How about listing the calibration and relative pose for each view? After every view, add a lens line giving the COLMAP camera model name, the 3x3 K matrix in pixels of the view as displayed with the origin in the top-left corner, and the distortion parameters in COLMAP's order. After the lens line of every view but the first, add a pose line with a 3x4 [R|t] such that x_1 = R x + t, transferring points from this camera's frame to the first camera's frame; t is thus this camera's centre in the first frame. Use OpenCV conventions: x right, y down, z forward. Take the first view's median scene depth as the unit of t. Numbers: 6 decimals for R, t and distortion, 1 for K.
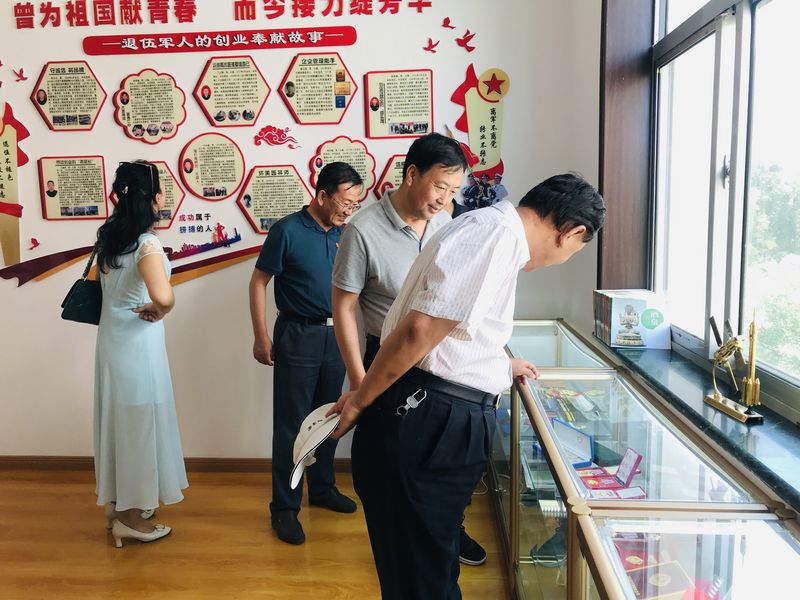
lens RADIAL K [[650.0, 0, 400.0], [0, 650.0, 295.4], [0, 0, 1]] dist [0.010631, -0.031609]
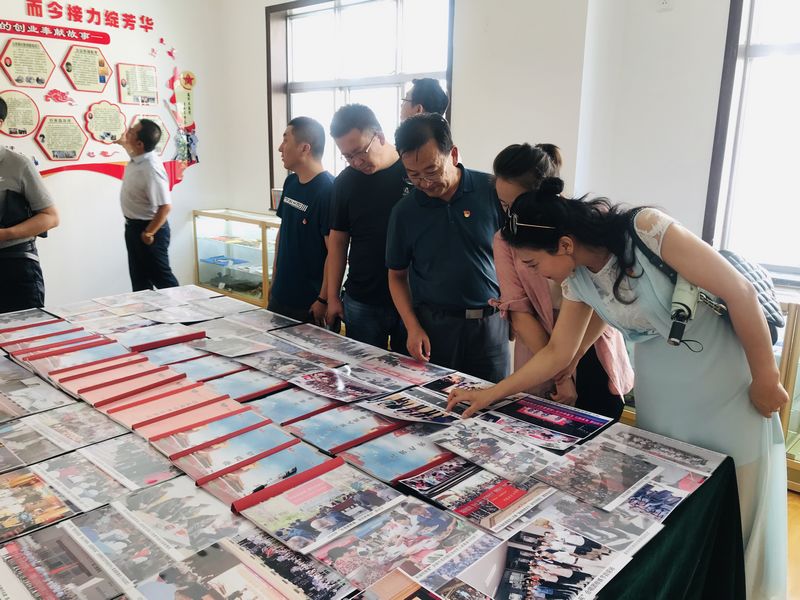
lens RADIAL K [[650.0, 0, 399.5], [0, 650.0, 299.1], [0, 0, 1]] dist [0.010631, -0.031609]
pose [[0.631350, -0.146289, 0.761575, -0.942164], [0.058716, 0.988245, 0.141153, 0.060679], [-0.773272, -0.044400, 0.632518, -0.628529]]
